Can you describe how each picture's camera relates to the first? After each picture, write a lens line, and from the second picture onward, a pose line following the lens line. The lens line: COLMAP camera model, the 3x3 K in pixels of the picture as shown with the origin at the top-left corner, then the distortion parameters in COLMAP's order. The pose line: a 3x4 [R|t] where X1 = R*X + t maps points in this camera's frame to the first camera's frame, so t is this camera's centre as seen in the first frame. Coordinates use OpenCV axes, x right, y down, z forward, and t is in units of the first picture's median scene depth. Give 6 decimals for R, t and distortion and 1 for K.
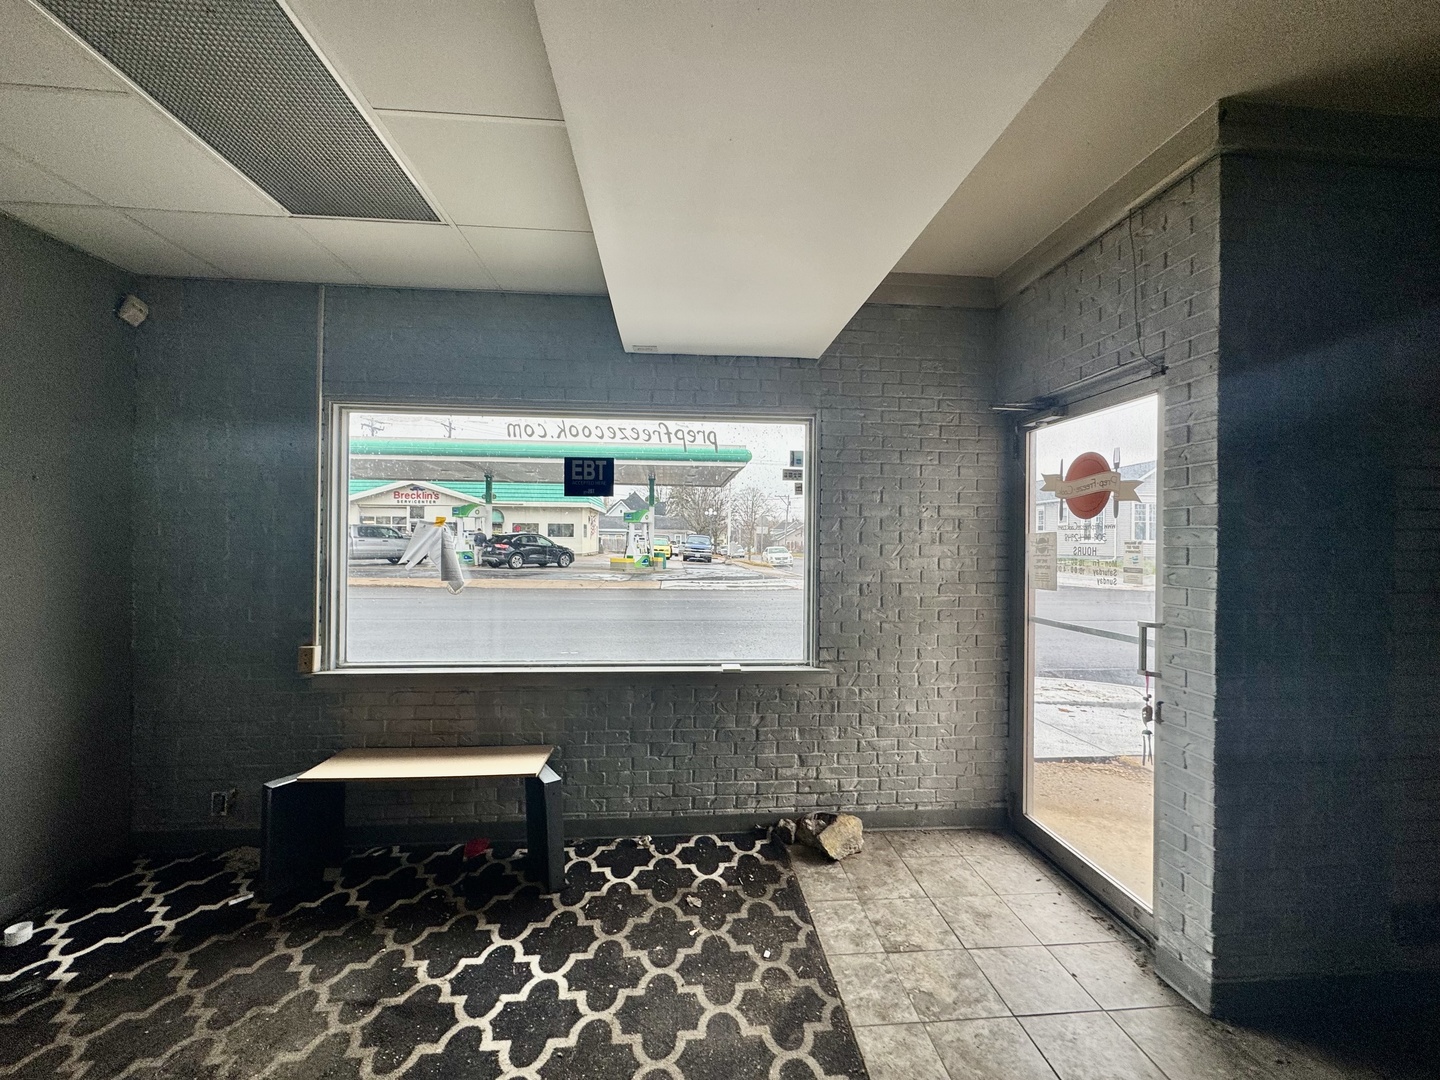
lens RADIAL K [[573.1, 0, 722.0], [0, 573.1, 542.4], [0, 0, 1]] dist [-0.004699, 0.000430]
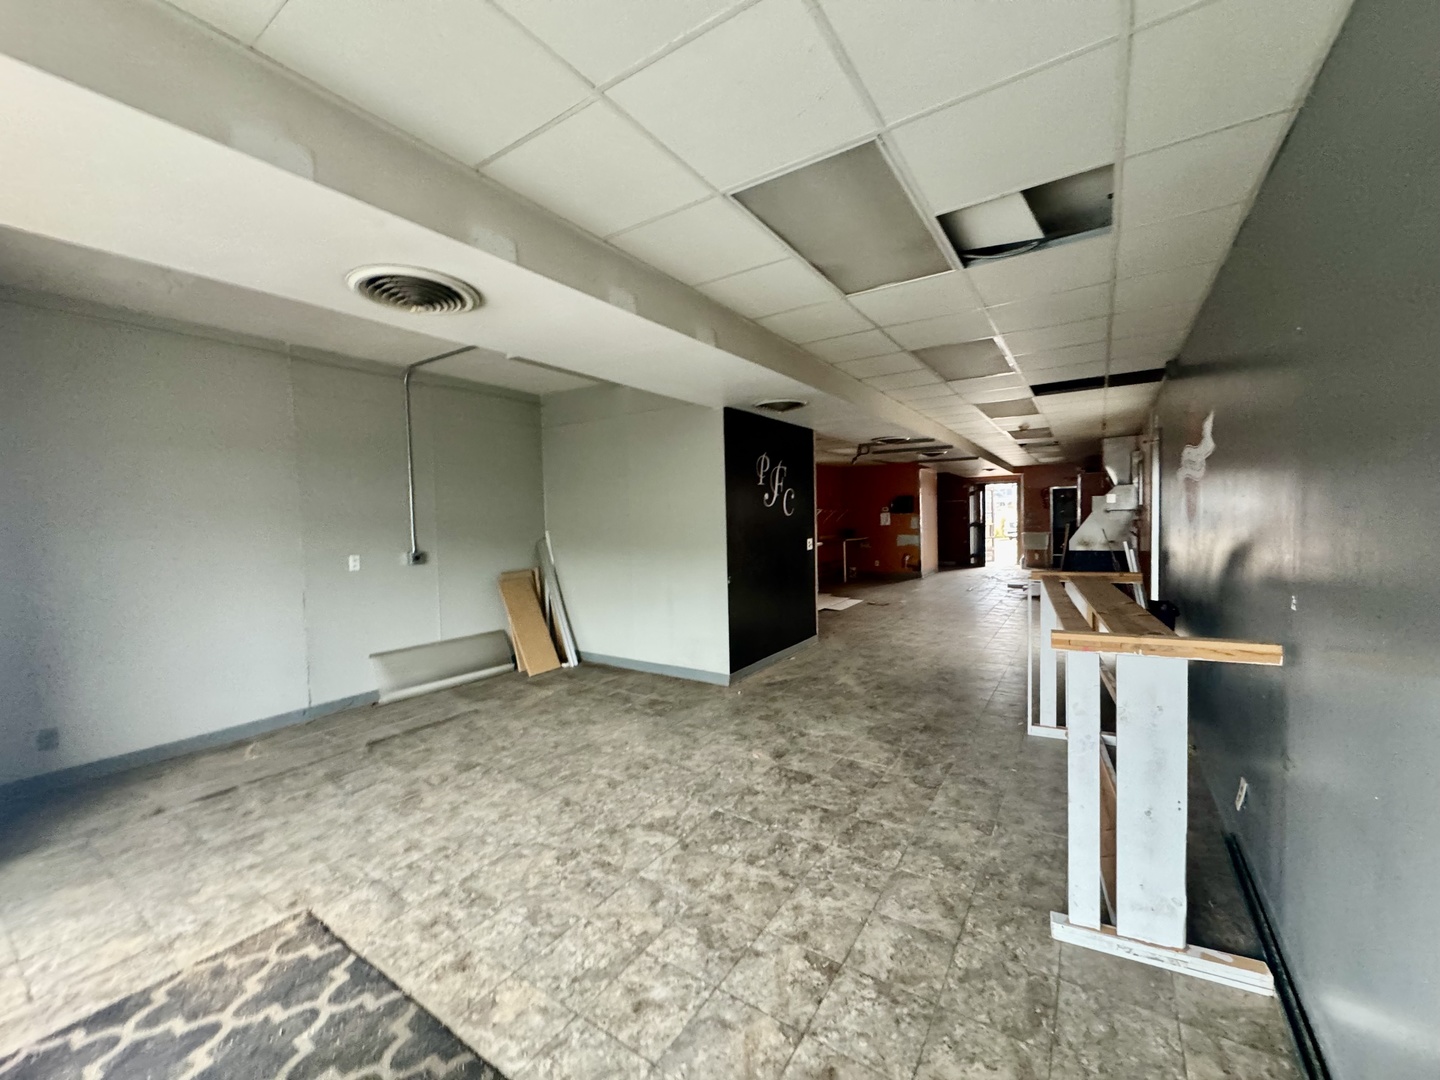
lens RADIAL K [[573.1, 0, 718.3], [0, 573.1, 536.3], [0, 0, 1]] dist [-0.004699, 0.000430]
pose [[-0.785030, -0.015667, 0.619259, -0.922824], [0.016755, 0.998777, 0.046509, -0.015212], [-0.619231, 0.046886, -0.783808, 0.655908]]
